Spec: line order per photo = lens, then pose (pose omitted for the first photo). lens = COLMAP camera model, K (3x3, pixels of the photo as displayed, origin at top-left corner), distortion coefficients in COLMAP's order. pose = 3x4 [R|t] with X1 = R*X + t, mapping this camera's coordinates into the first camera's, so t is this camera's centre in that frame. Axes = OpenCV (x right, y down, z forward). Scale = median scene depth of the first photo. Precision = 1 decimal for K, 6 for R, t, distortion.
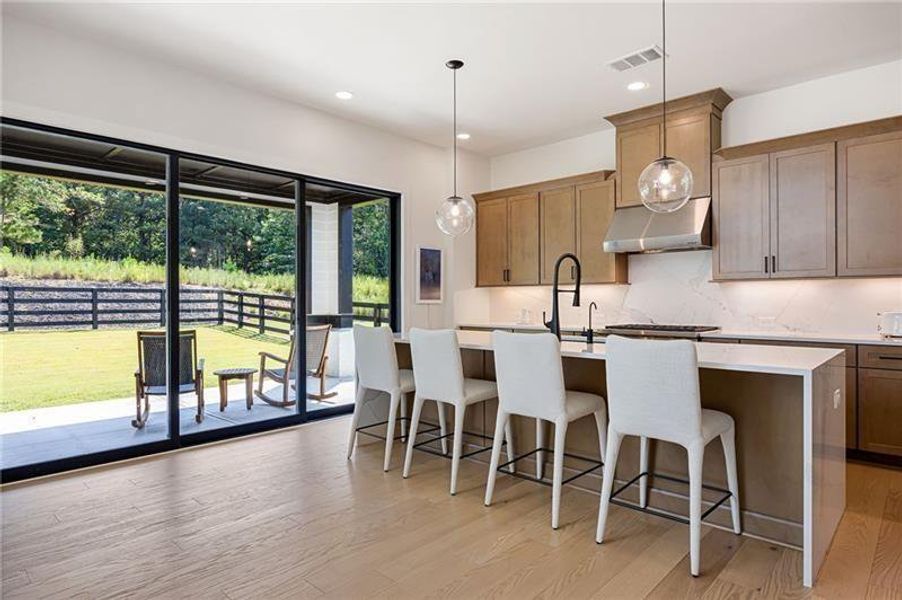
lens RADIAL K [[517.4, 0, 455.5], [0, 517.4, 300.8], [0, 0, 1]] dist [0.004071, 0.000163]
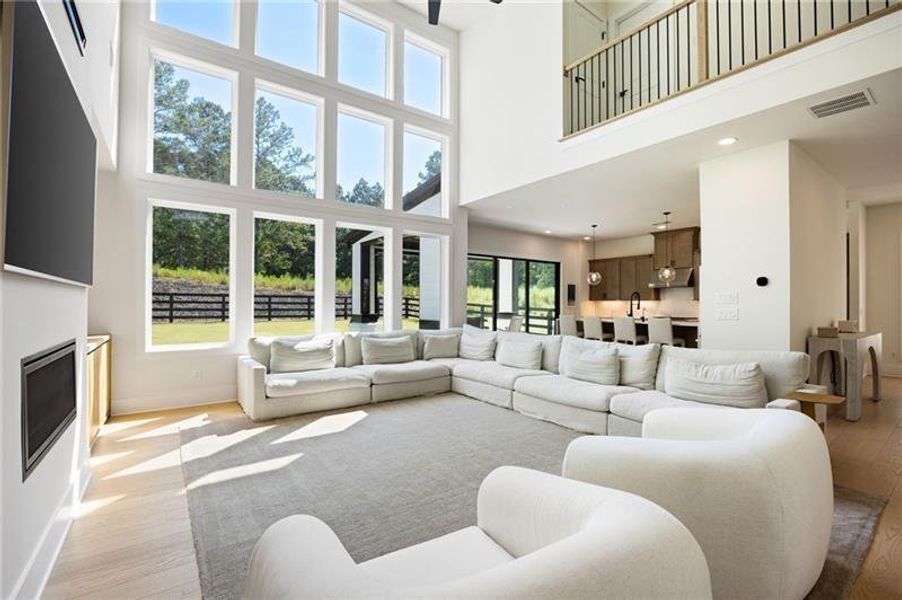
lens RADIAL K [[407.6, 0, 447.2], [0, 407.6, 299.5], [0, 0, 1]] dist [-0.029588, 0.000695]
pose [[0.980950, 0.007081, -0.194134, -0.253622], [-0.009345, 0.999899, -0.010747, -0.006833], [0.194038, 0.012356, 0.980916, -0.965736]]
